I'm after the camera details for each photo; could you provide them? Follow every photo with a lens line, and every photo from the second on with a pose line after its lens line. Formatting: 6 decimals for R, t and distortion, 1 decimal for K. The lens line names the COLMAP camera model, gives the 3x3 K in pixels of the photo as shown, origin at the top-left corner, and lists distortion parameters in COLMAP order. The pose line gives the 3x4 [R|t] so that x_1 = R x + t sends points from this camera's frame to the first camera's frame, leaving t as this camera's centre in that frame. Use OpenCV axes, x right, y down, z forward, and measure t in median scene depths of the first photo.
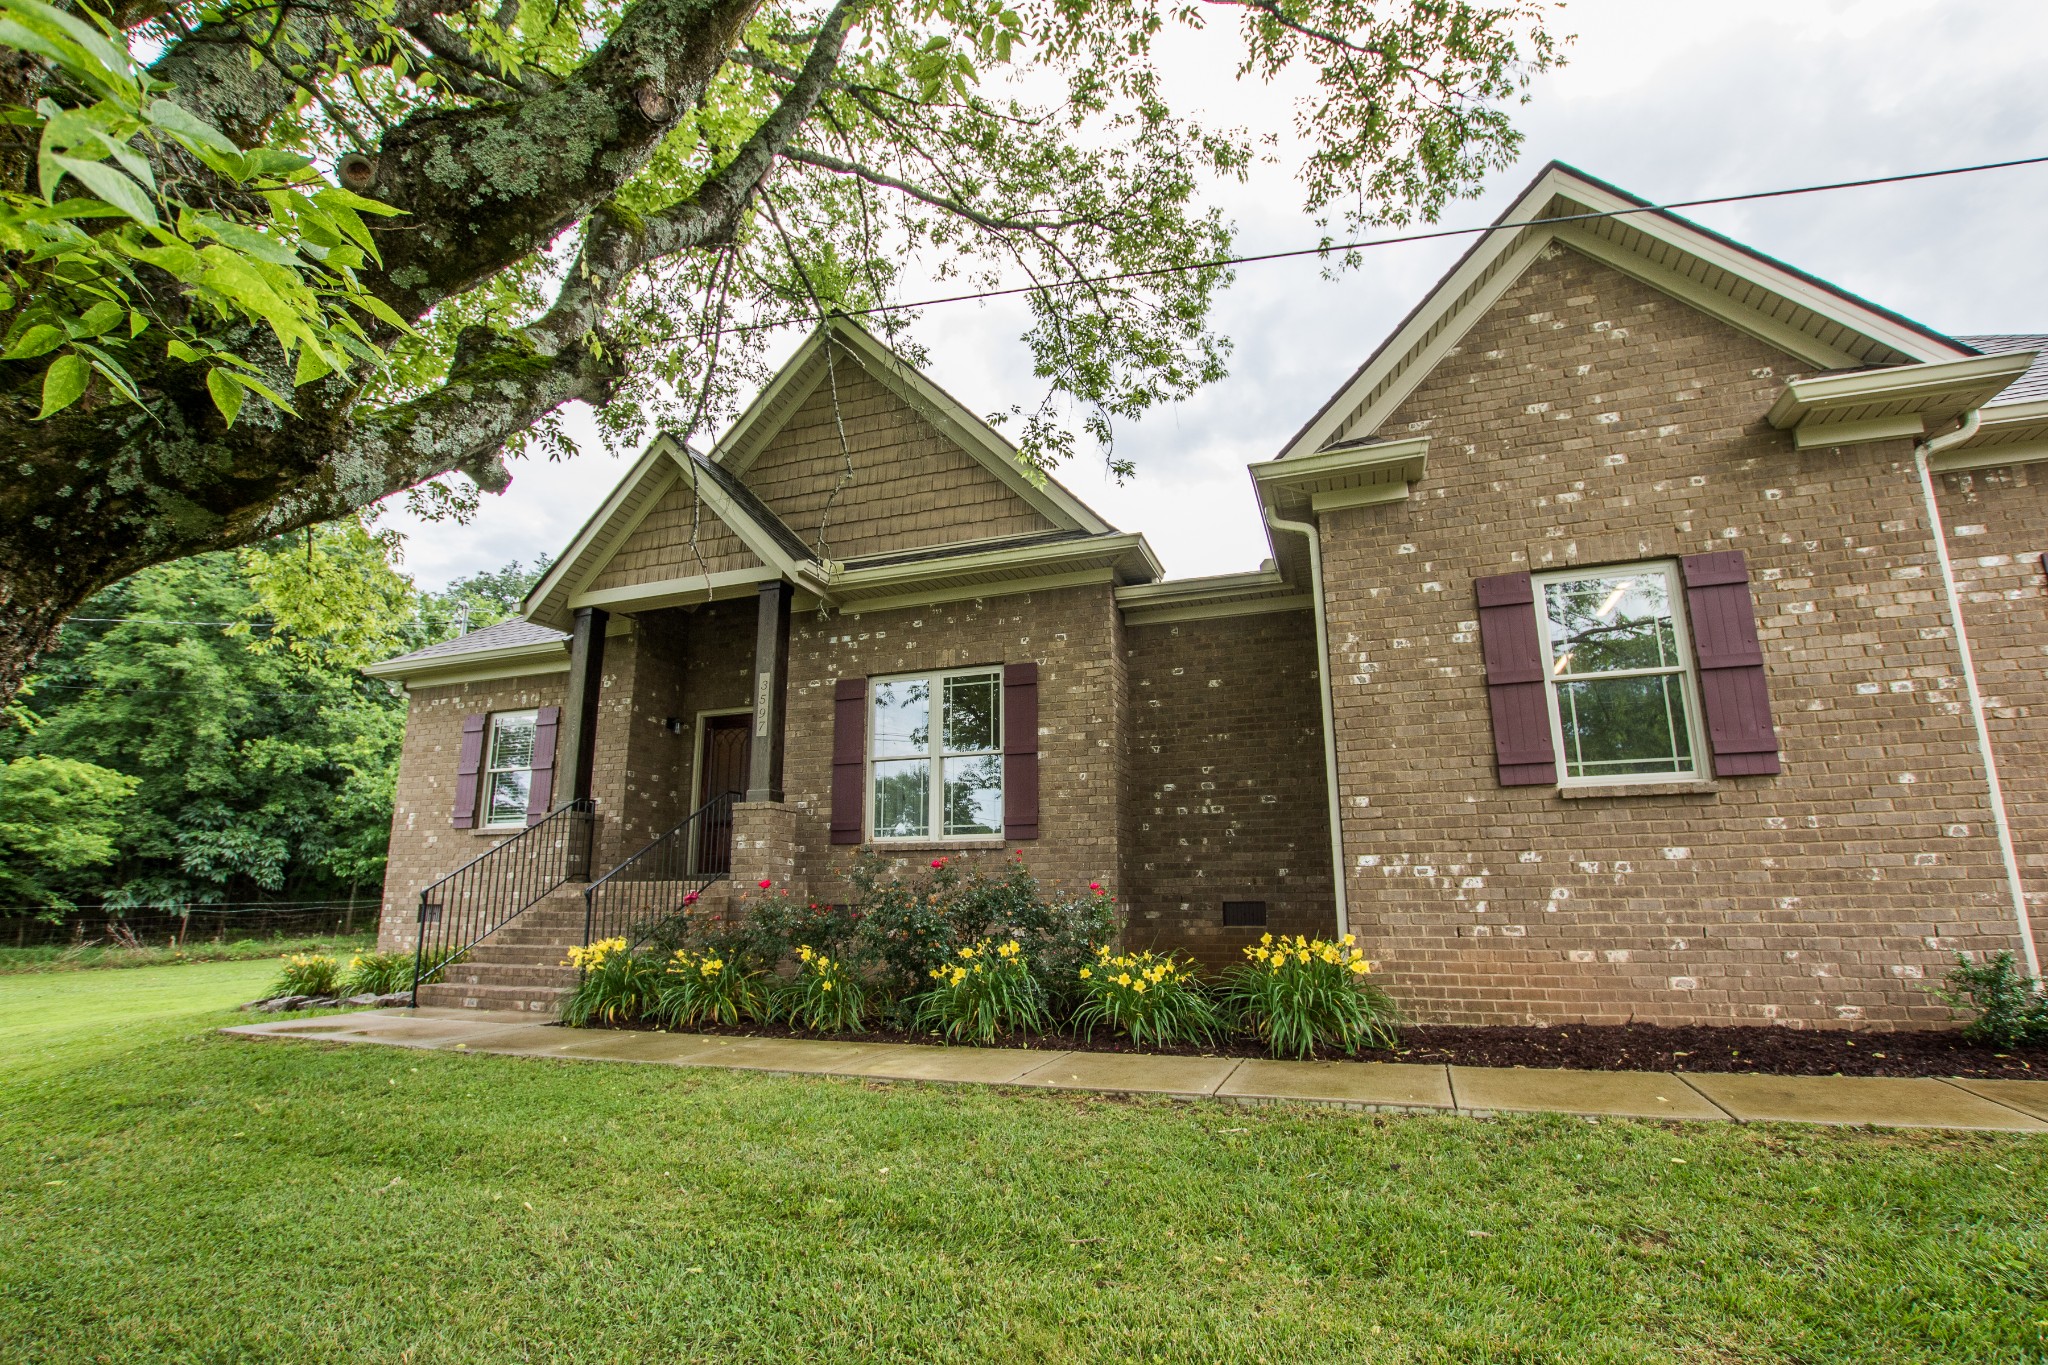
lens RADIAL K [[955.3, 0, 1036.4], [0, 955.3, 680.9], [0, 0, 1]] dist [-0.021622, 0.001011]
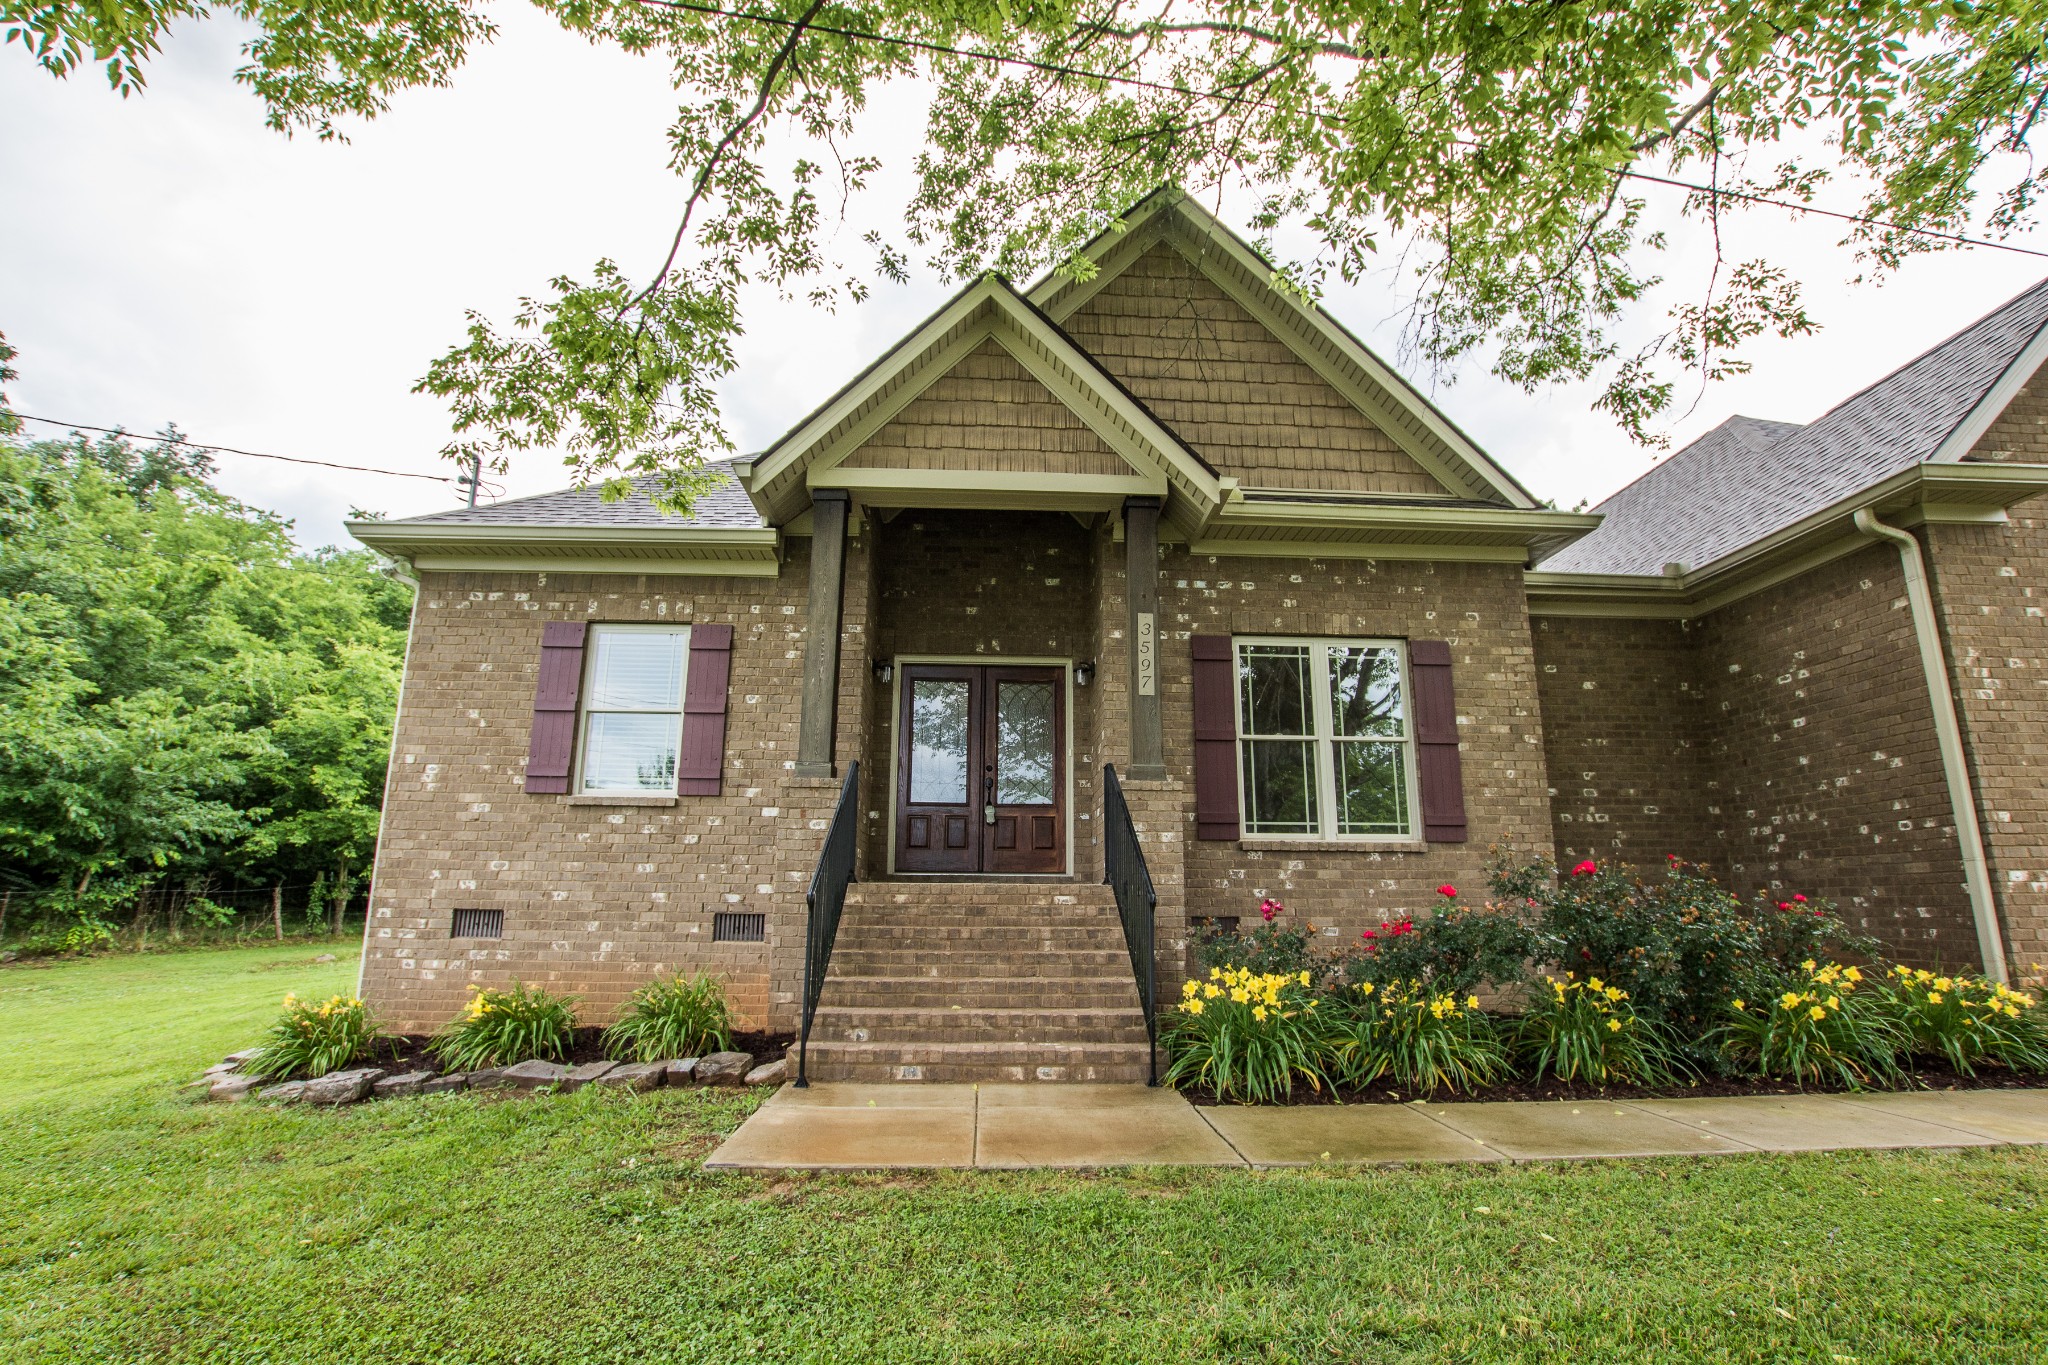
lens RADIAL K [[955.3, 0, 1025.0], [0, 955.3, 685.3], [0, 0, 1]] dist [-0.021622, 0.001011]
pose [[0.920863, 0.099574, 0.376957, -0.689923], [-0.098783, 0.994877, -0.021482, 0.078723], [-0.377165, -0.017455, 0.925981, 0.340925]]
